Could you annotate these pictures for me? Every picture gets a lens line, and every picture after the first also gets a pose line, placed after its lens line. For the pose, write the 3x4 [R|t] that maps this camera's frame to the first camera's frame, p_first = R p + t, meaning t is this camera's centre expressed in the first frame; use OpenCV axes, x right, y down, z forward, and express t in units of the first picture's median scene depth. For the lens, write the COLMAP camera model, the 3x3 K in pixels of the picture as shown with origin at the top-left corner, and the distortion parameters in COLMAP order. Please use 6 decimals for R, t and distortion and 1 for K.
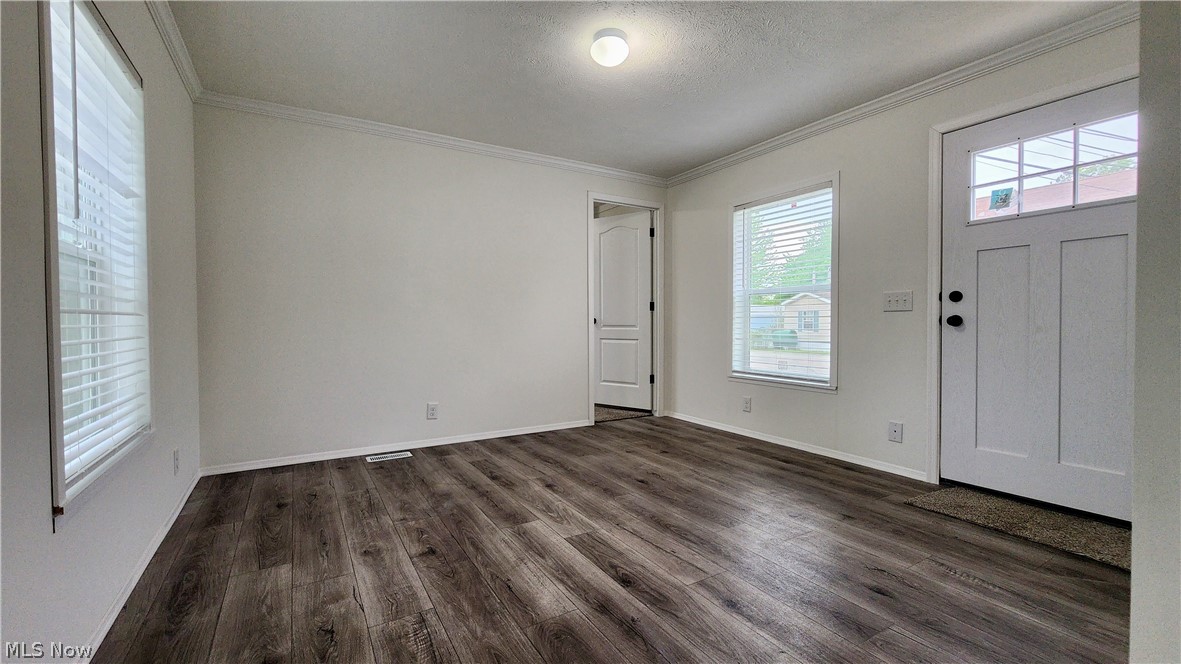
lens RADIAL K [[485.5, 0, 590.5], [0, 485.5, 332.0], [0, 0, 1]] dist [0.000496, -0.000049]
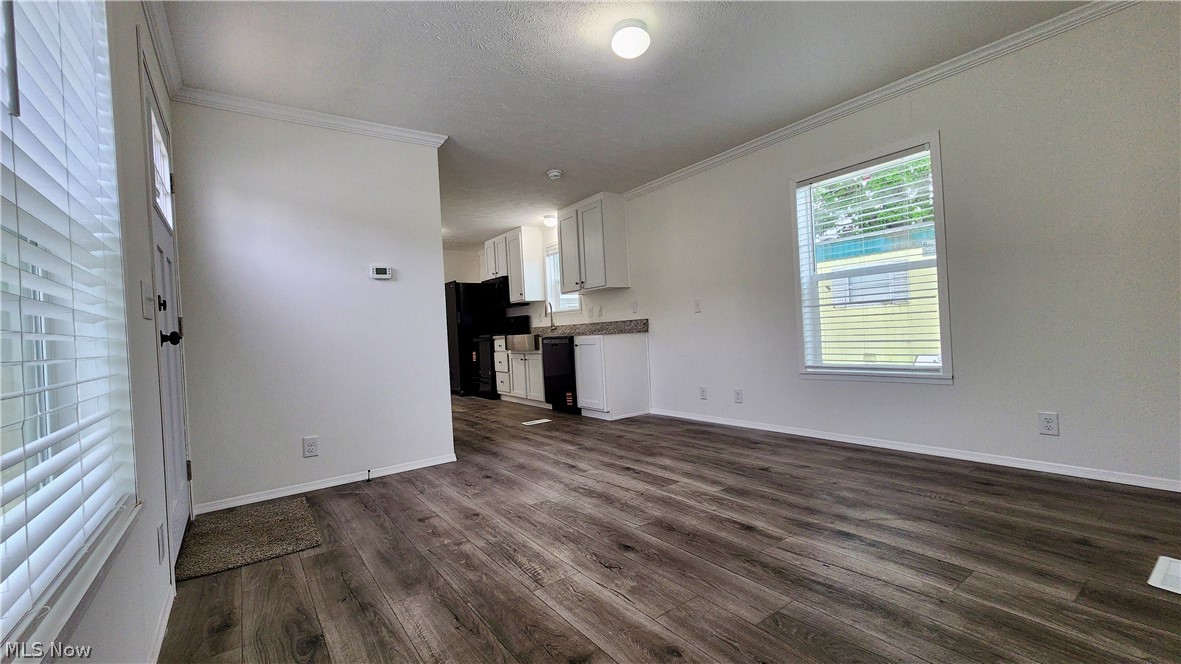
lens RADIAL K [[483.1, 0, 587.7], [0, 483.1, 335.2], [0, 0, 1]] dist [-0.000984, -0.000147]
pose [[-0.995726, 0.056876, -0.072760, 0.235792], [0.054601, 0.997967, 0.032884, -0.020284], [0.074482, 0.028771, -0.996807, 2.026850]]
